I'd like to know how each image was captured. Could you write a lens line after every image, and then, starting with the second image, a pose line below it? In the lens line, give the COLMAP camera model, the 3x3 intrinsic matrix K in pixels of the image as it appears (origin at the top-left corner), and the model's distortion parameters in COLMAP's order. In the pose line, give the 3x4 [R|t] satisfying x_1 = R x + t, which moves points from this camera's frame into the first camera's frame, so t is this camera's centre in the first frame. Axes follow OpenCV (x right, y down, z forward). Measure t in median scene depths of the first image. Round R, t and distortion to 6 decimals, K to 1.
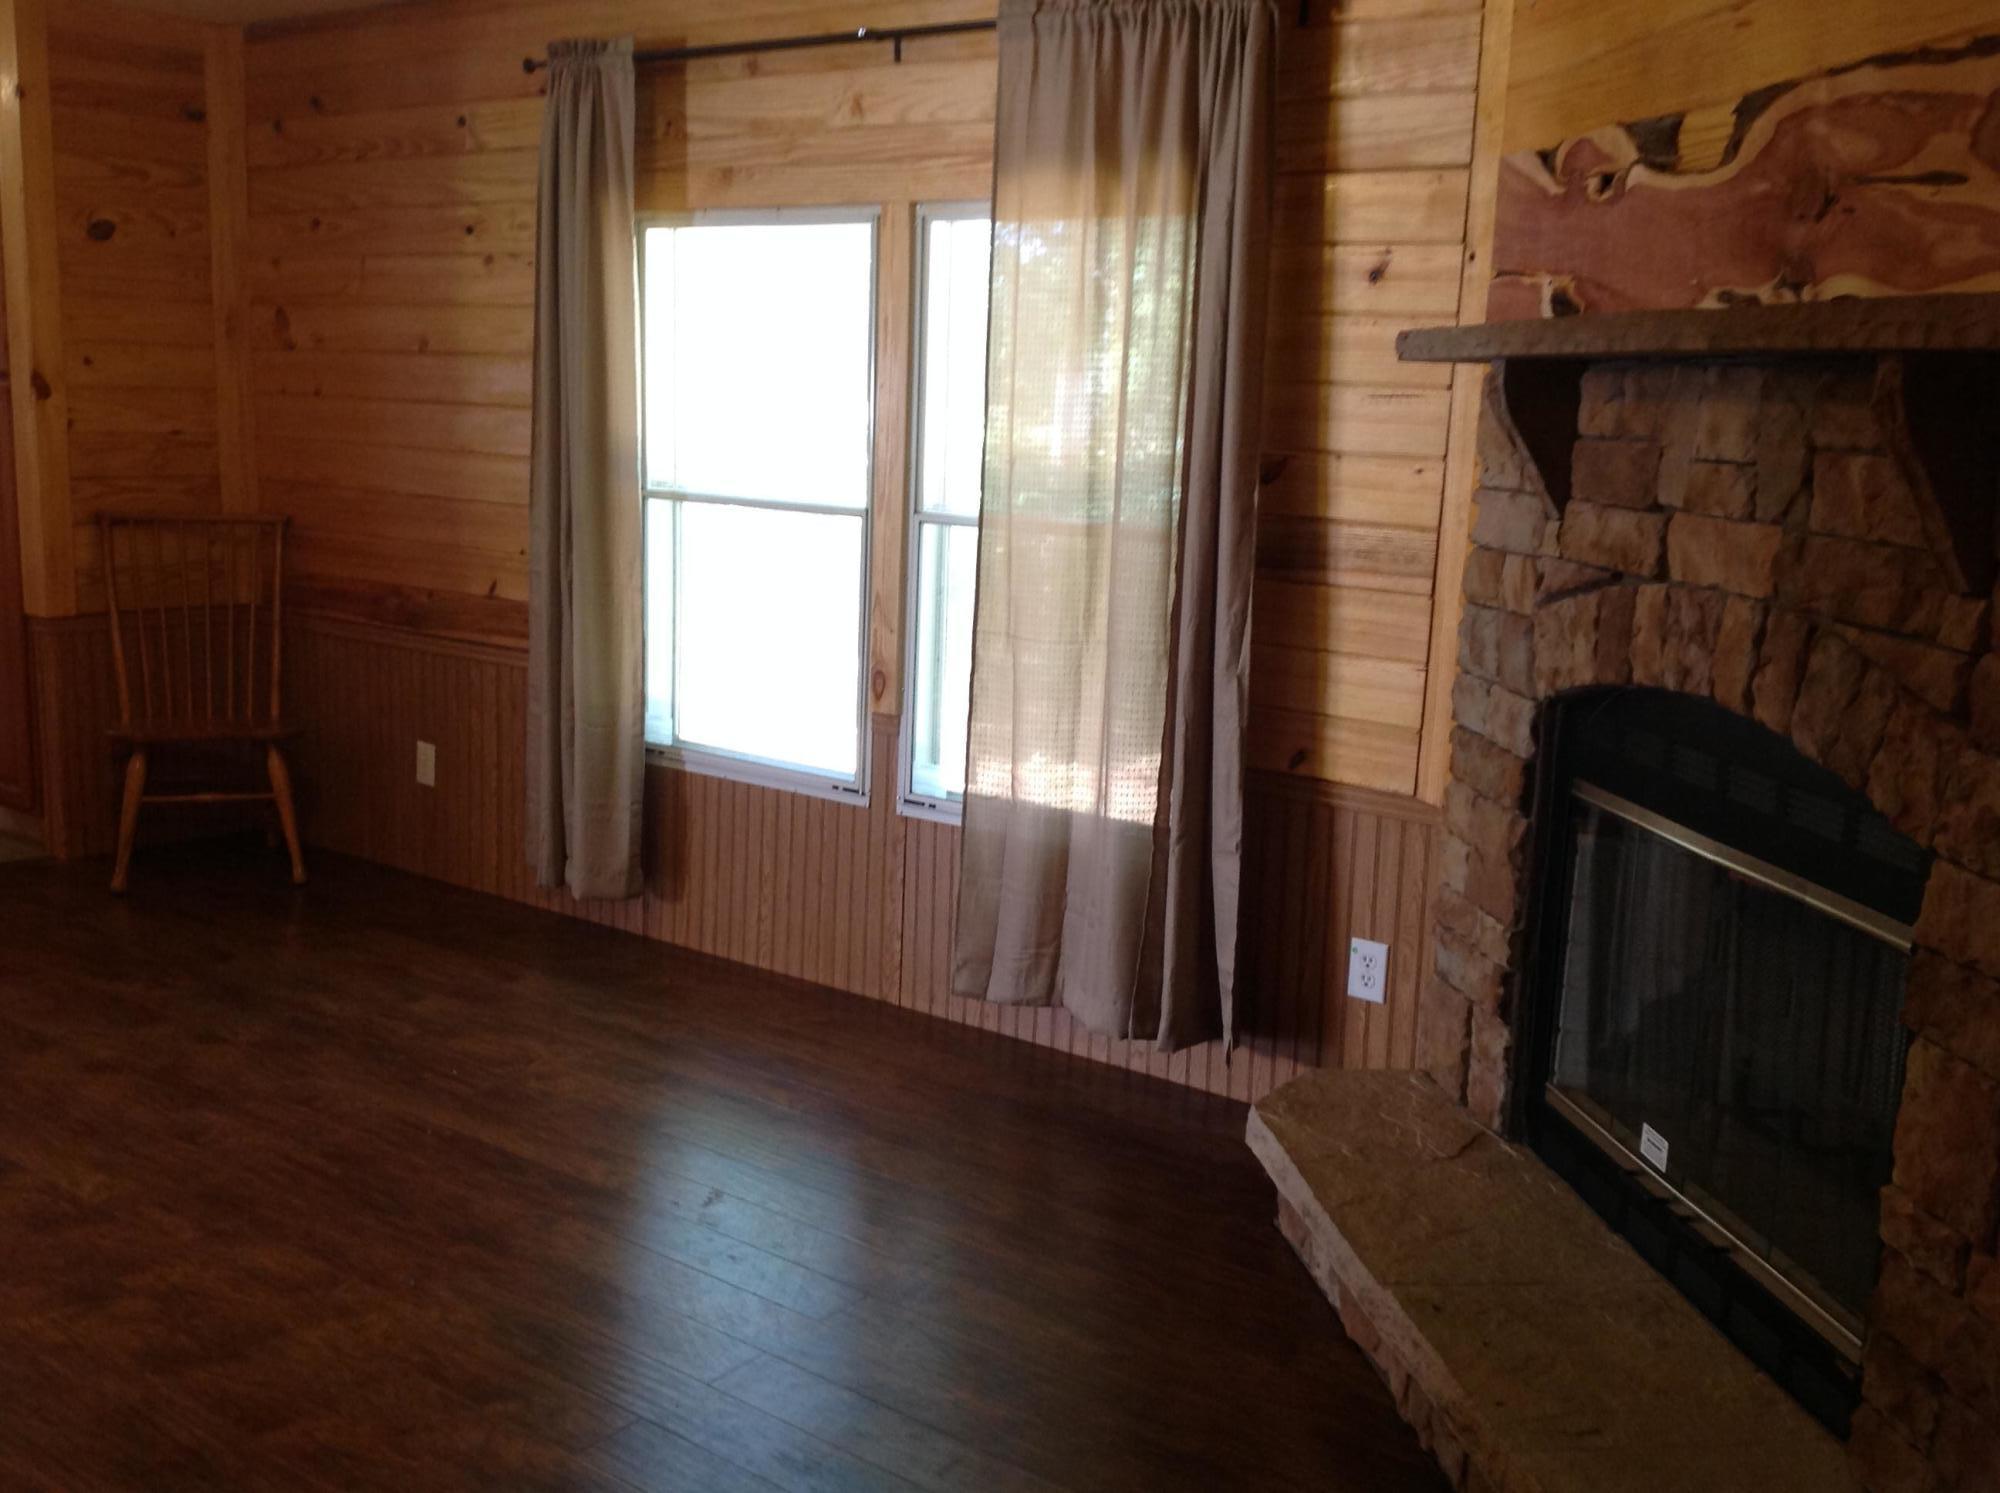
lens RADIAL K [[1868.3, 0, 1000.1], [0, 1868.3, 743.4], [0, 0, 1]] dist [0.182462, -0.393058]
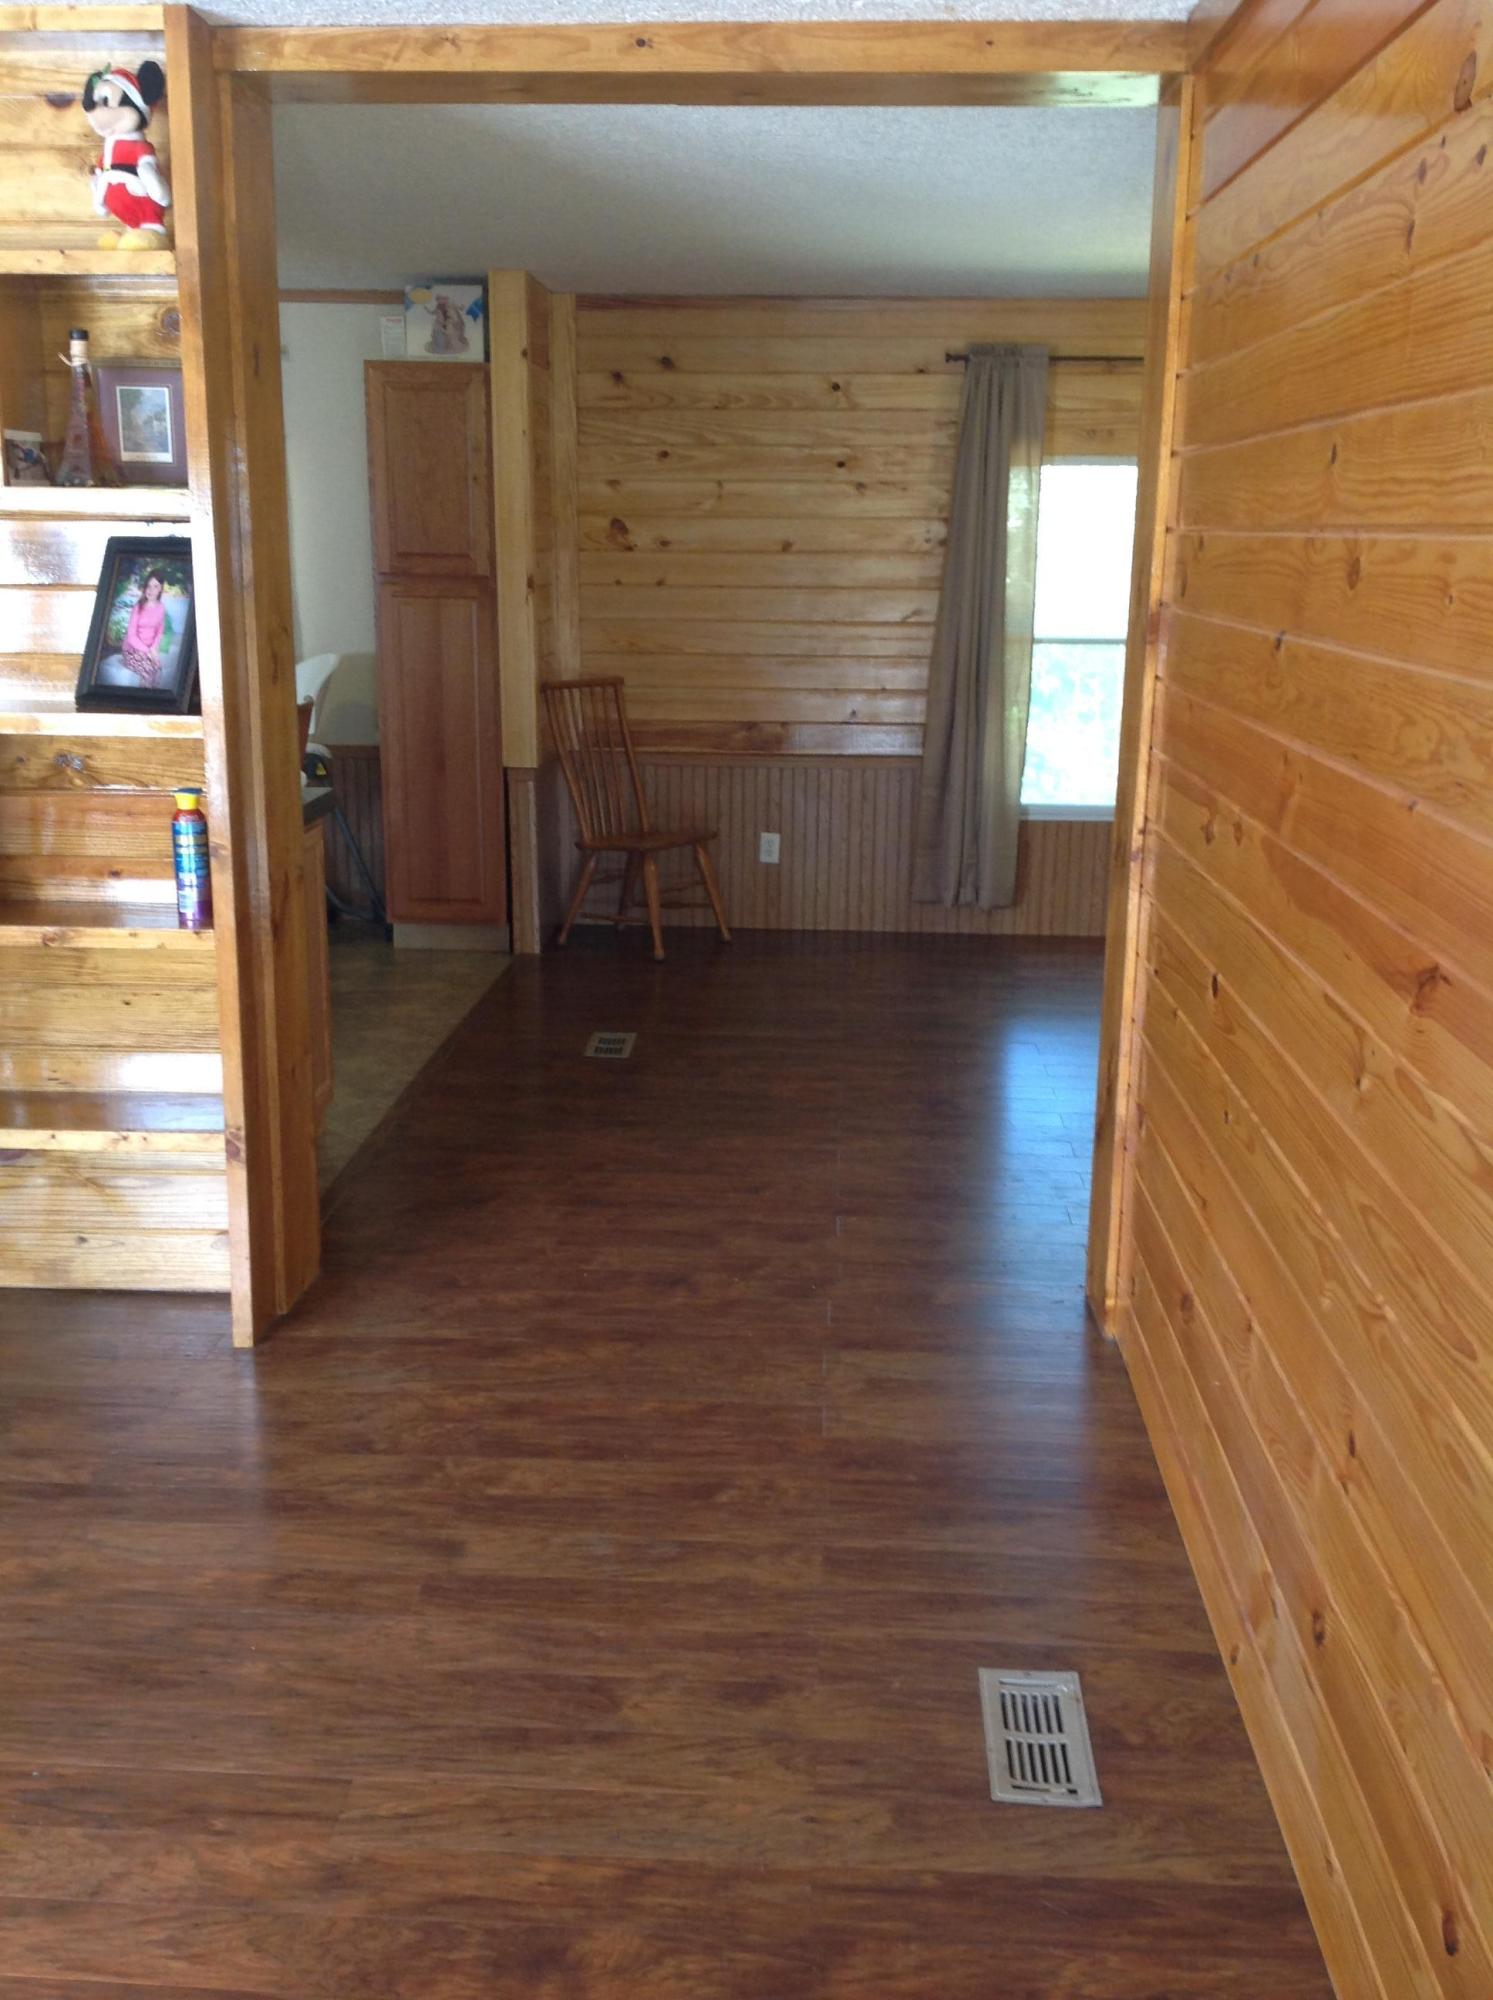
lens RADIAL K [[1860.3, 0, 746.8], [0, 1860.3, 1001.0], [0, 0, 1]] dist [0.218168, -0.494544]
pose [[0.834304, -0.158478, 0.528035, -1.353723], [0.118376, 0.986949, 0.109174, -0.038418], [-0.538445, -0.028578, 0.842176, -0.208613]]
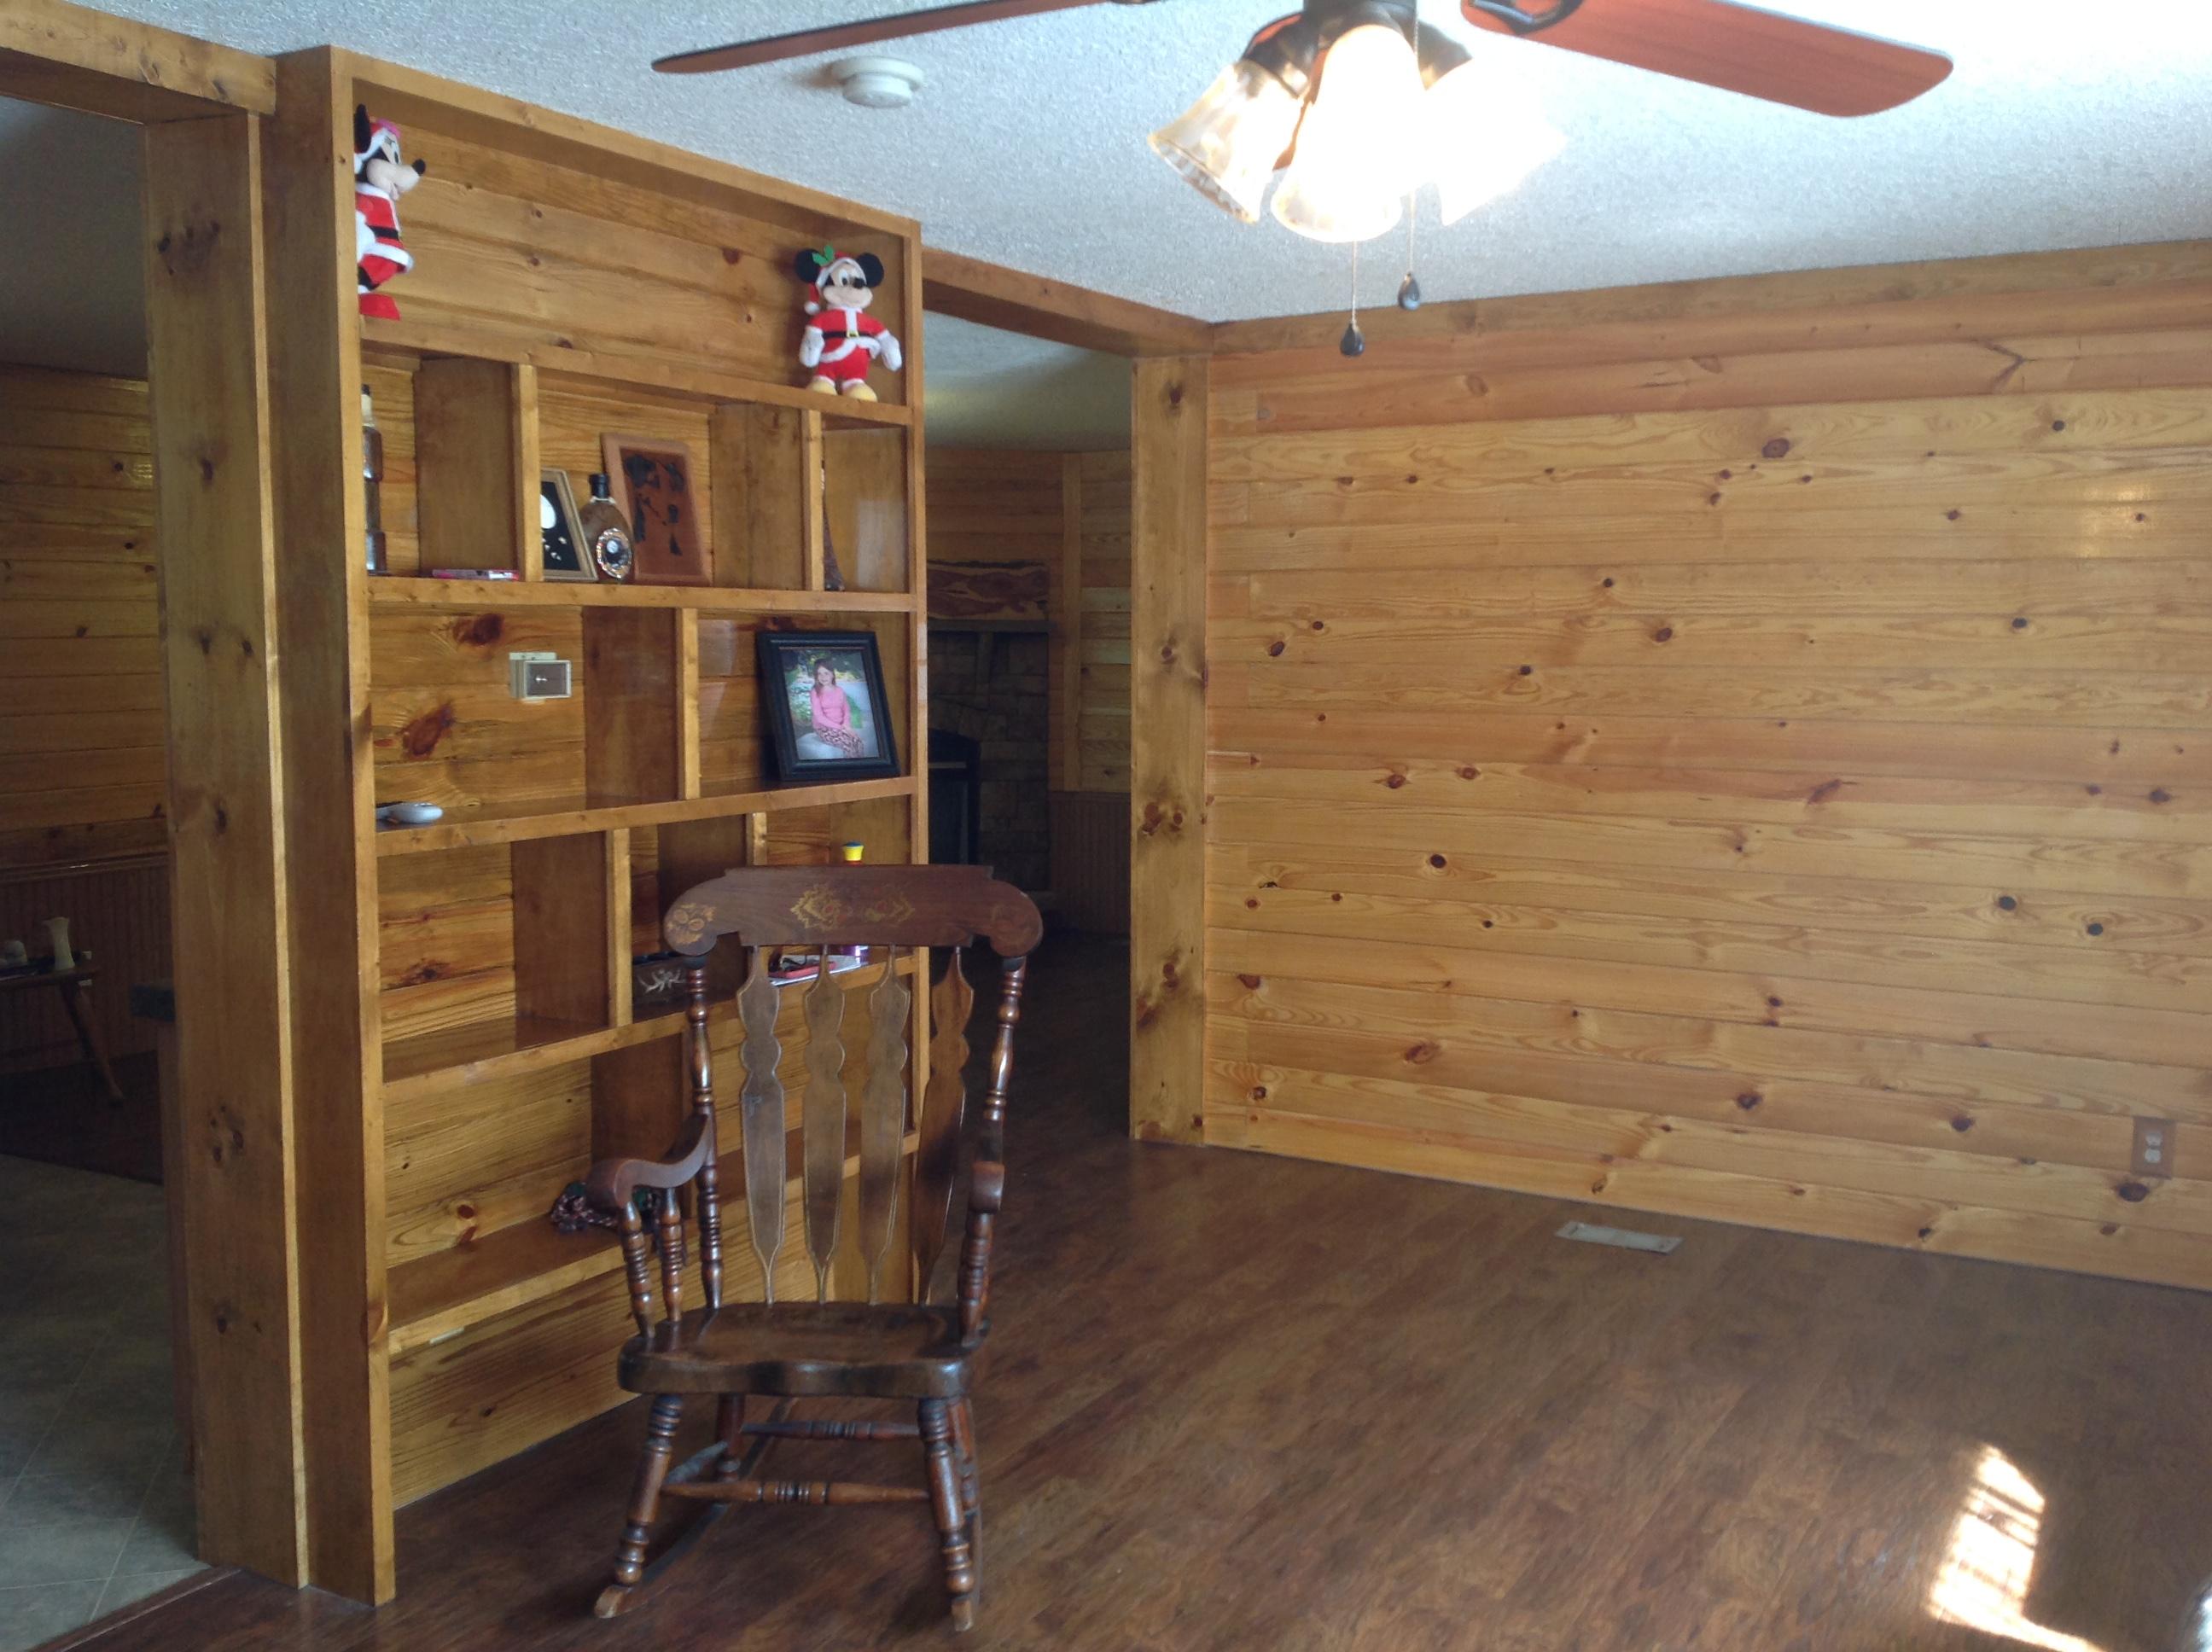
lens RADIAL K [[2057.4, 0, 1086.3], [0, 2057.4, 827.3], [0, 0, 1]] dist [0.218168, -0.494544]
pose [[-0.108835, -0.132302, 0.985216, -2.142360], [0.176657, 0.972754, 0.150143, -0.211223], [-0.978237, 0.190386, -0.082498, 0.587508]]
